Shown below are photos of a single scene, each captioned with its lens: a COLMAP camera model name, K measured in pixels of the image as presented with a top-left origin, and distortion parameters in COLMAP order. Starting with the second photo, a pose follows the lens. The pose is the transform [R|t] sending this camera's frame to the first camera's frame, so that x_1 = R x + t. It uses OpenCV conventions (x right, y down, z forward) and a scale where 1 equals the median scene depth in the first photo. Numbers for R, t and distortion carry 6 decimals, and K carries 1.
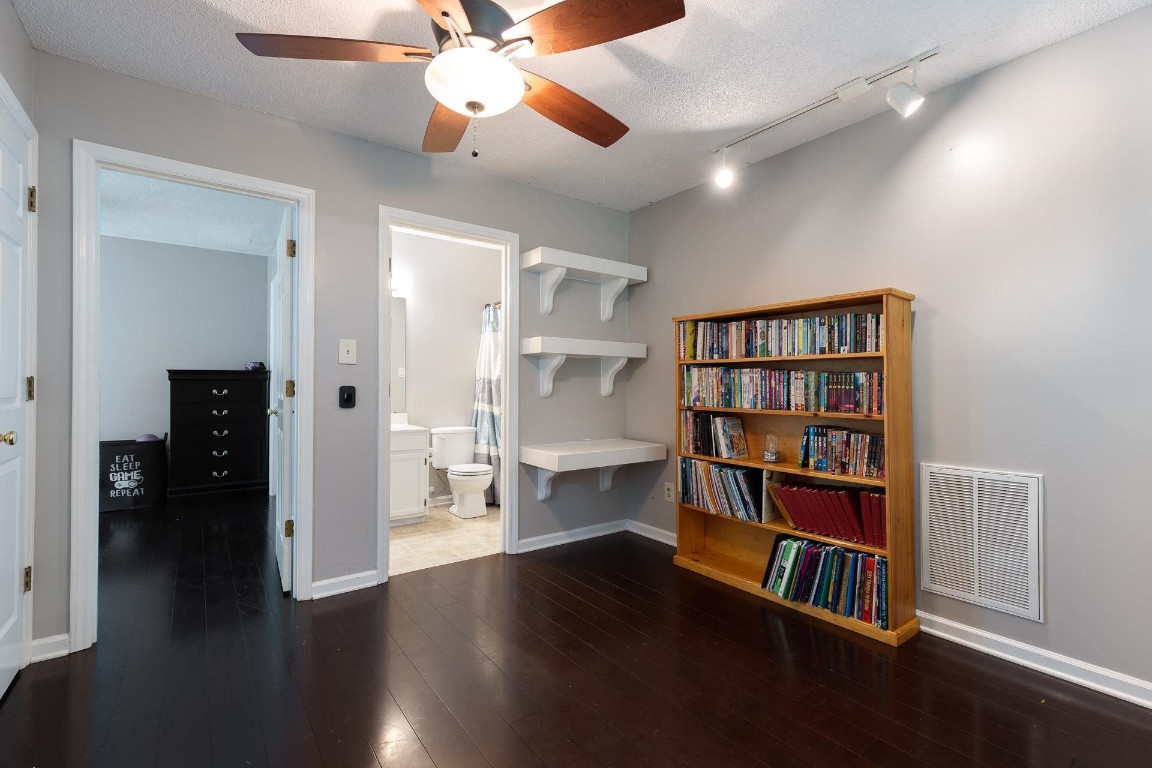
lens RADIAL K [[517.0, 0, 583.4], [0, 517.0, 384.9], [0, 0, 1]] dist [0.010370, -0.001823]
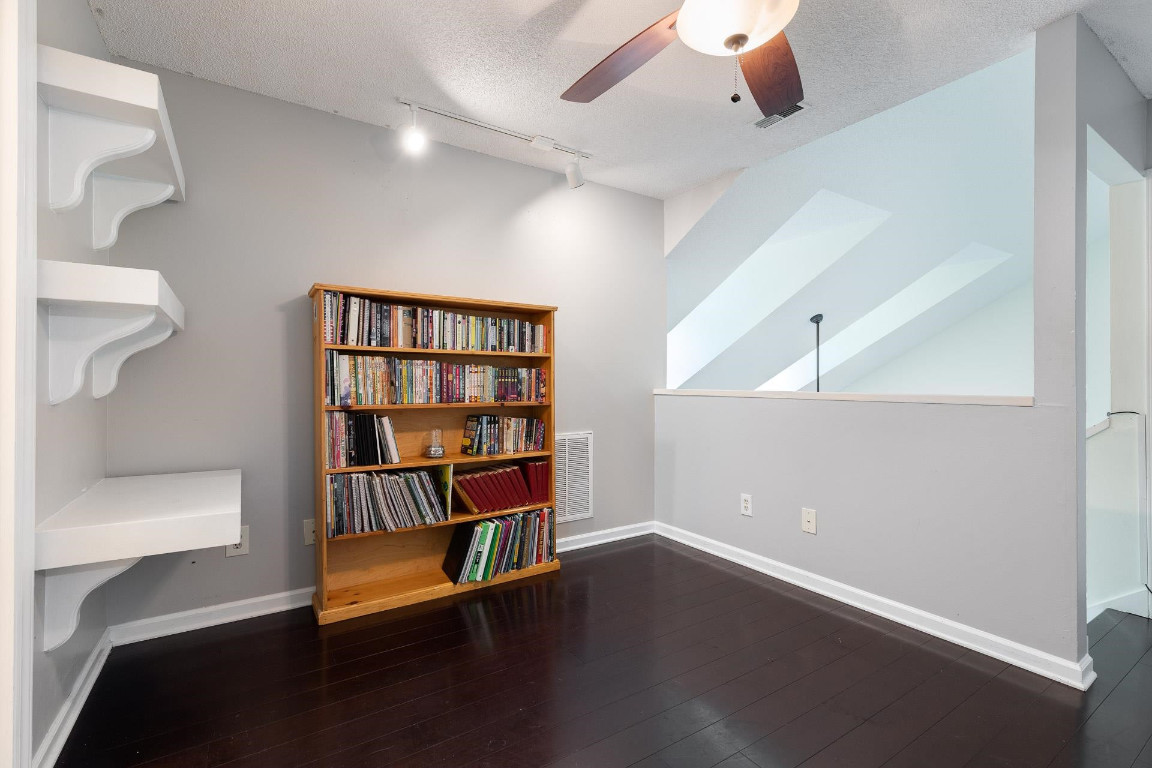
lens RADIAL K [[517.0, 0, 576.7], [0, 517.0, 381.2], [0, 0, 1]] dist [0.010370, -0.001823]
pose [[0.061958, -0.001419, 0.998078, -0.595298], [-0.004388, 0.999989, 0.001694, 0.003368], [-0.998069, -0.004485, 0.061951, 0.681462]]
